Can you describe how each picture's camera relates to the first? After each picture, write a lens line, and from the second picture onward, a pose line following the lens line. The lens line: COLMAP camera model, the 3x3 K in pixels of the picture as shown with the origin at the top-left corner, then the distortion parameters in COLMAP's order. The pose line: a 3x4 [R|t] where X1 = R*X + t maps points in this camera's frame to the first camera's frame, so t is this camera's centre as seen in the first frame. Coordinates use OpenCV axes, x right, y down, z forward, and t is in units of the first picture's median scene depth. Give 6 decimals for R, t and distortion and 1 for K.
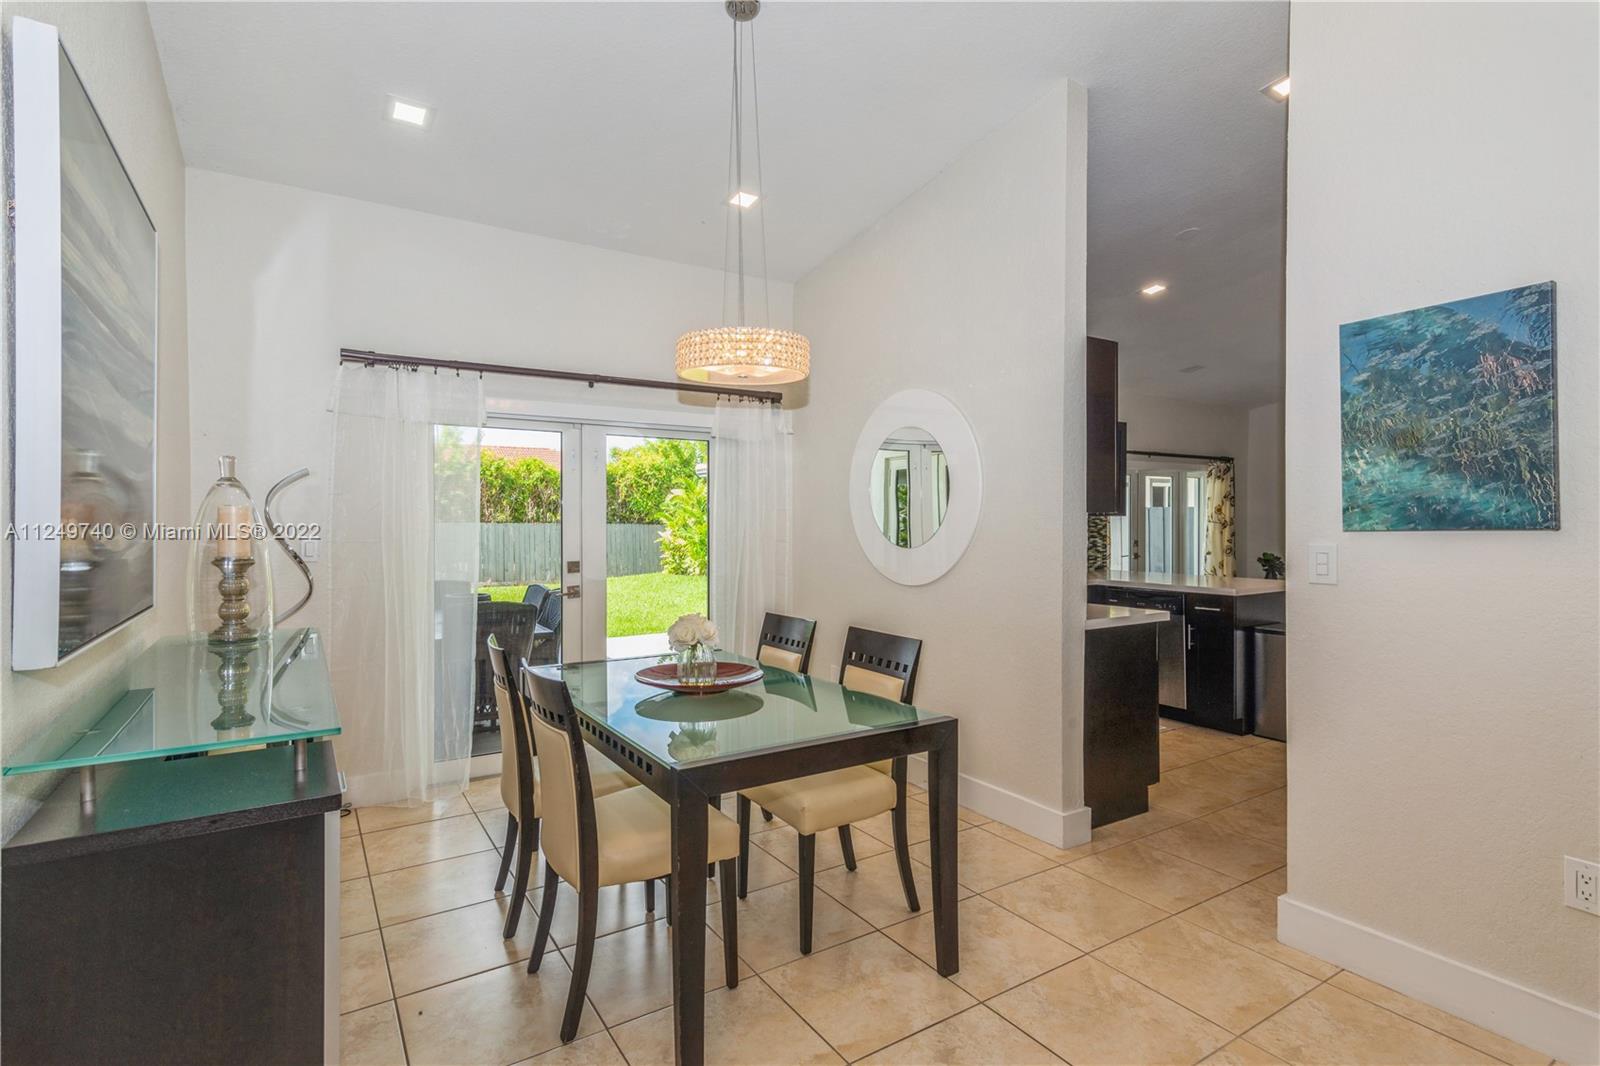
lens RADIAL K [[781.9, 0, 801.4], [0, 781.9, 524.8], [0, 0, 1]] dist [0.014756, 0.002464]
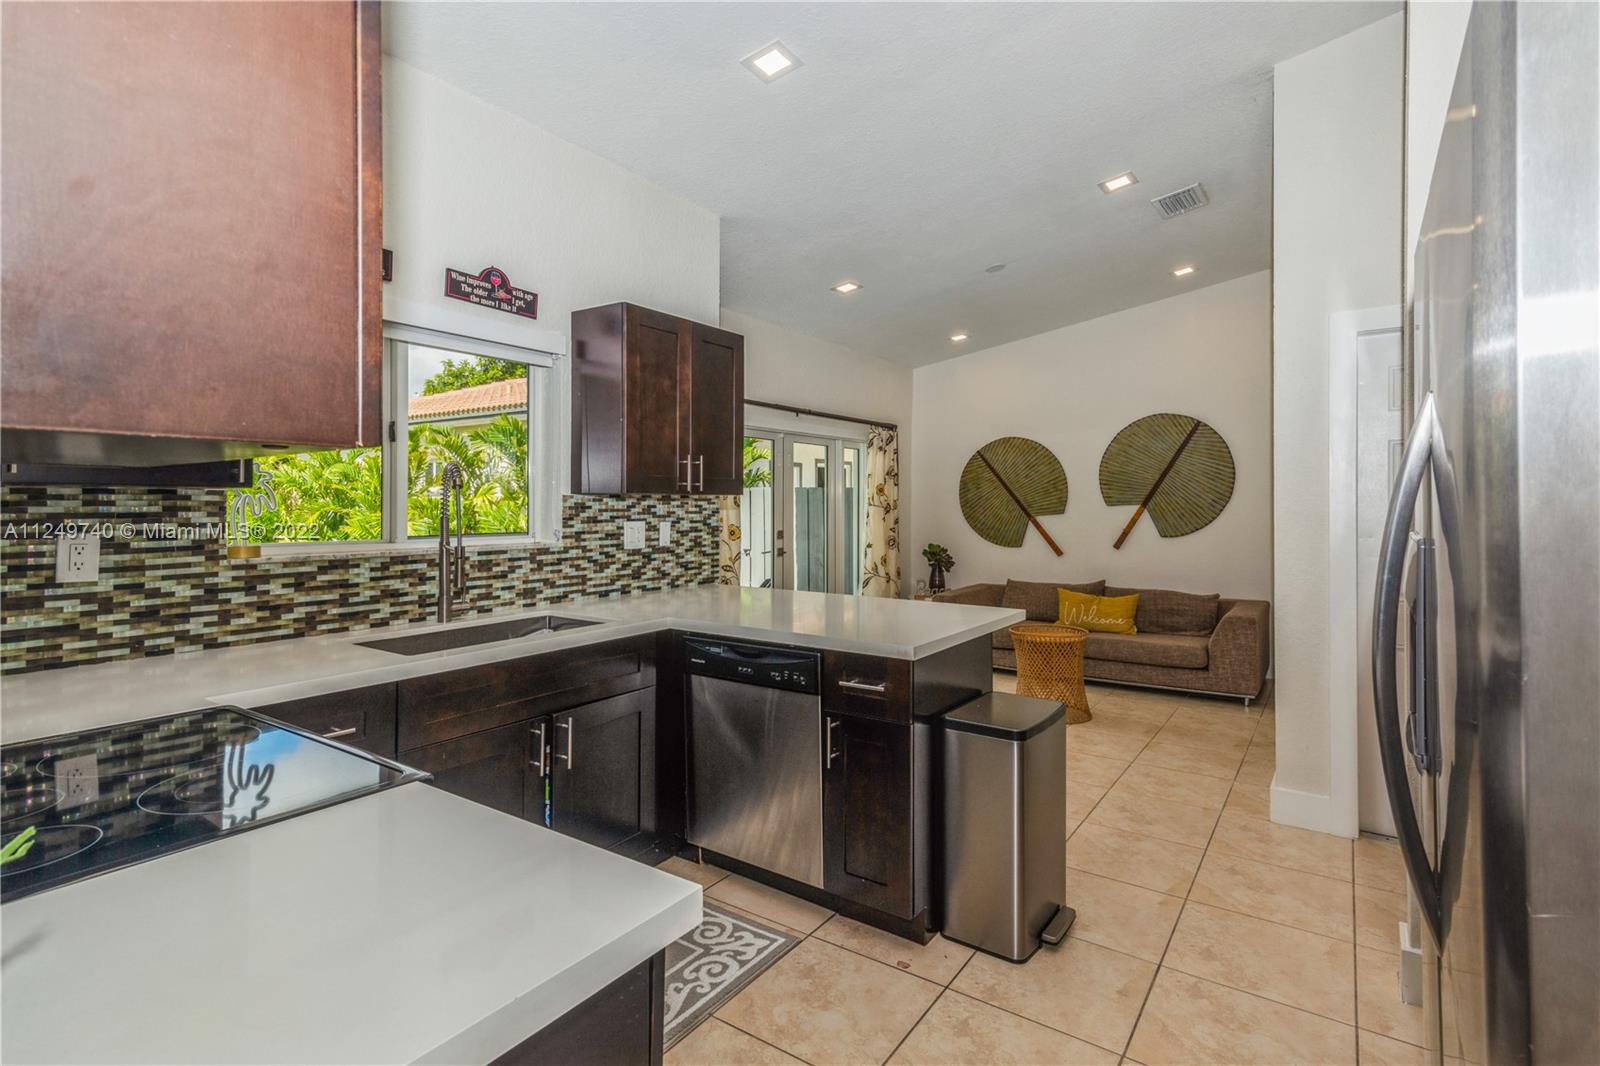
lens RADIAL K [[781.9, 0, 815.1], [0, 781.9, 497.3], [0, 0, 1]] dist [0.014756, 0.002464]
pose [[0.918737, 0.006911, 0.394809, 0.313753], [-0.001422, 0.999898, -0.014195, -0.001313], [-0.394867, 0.012480, 0.918653, 0.594107]]
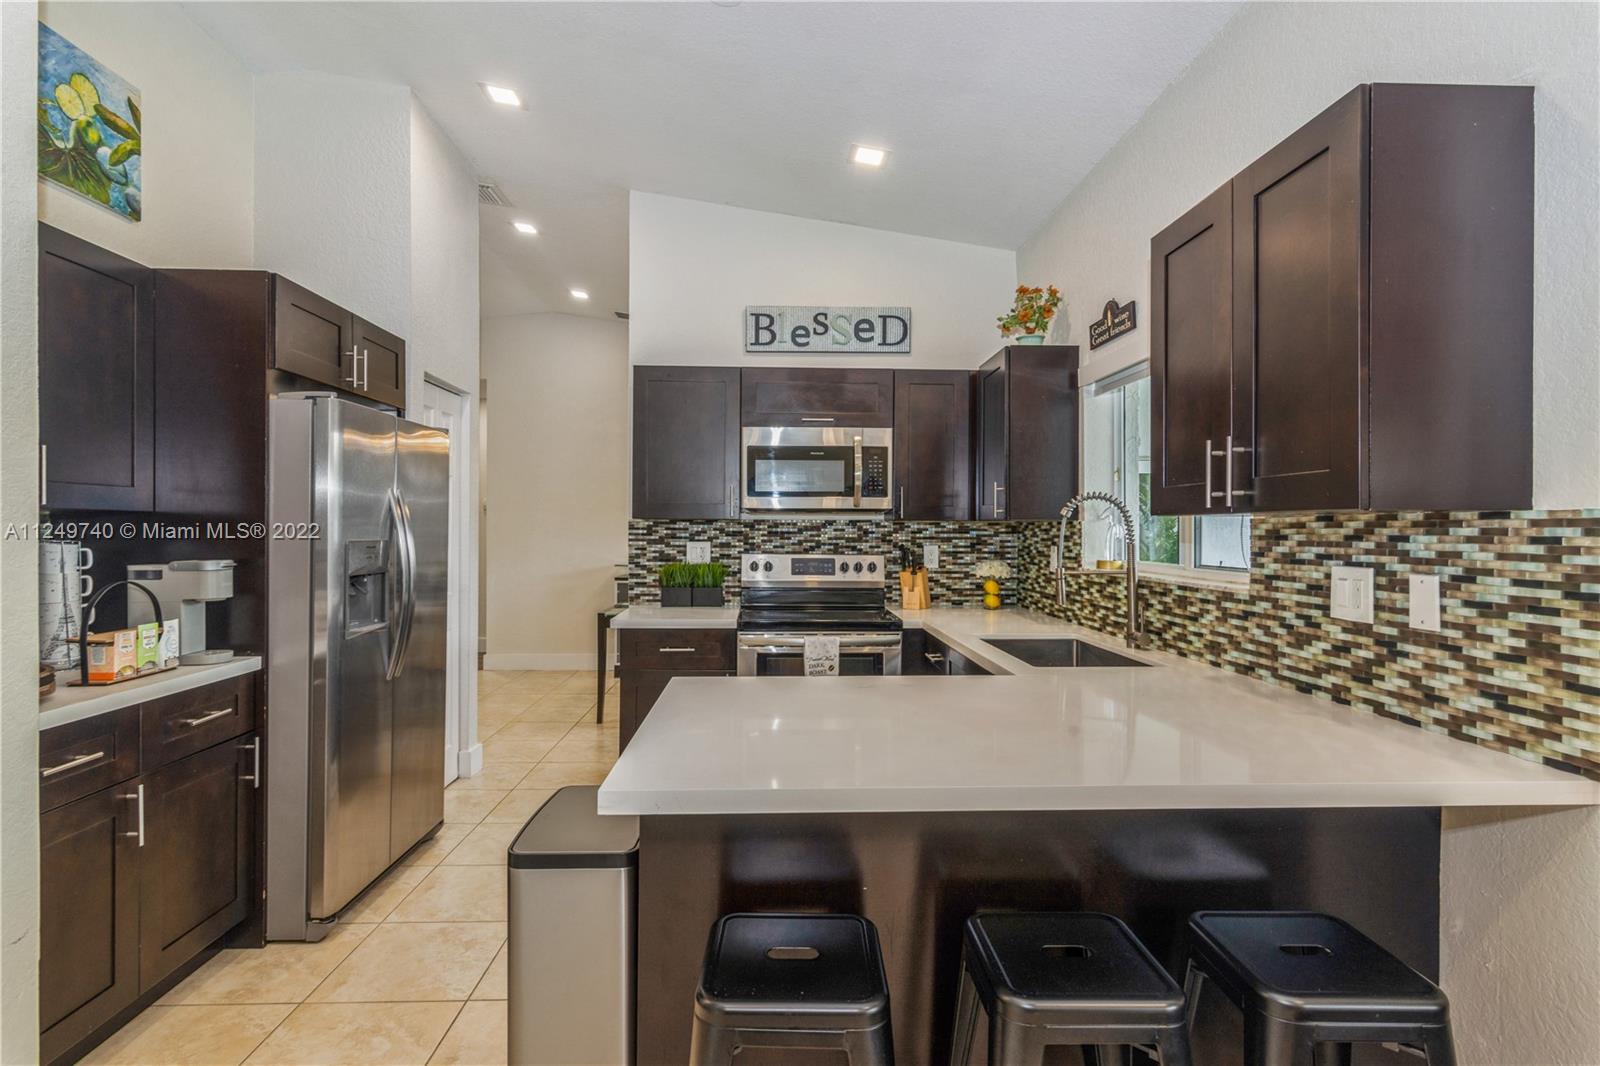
lens RADIAL K [[806.5, 0, 798.3], [0, 806.5, 528.2], [0, 0, 1]] dist [0.007151, 0.000673]
pose [[-0.513010, 0.000083, -0.858382, 0.939987], [-0.008779, 0.999947, 0.005343, -0.007394], [0.858338, 0.010277, -0.512983, 1.334840]]
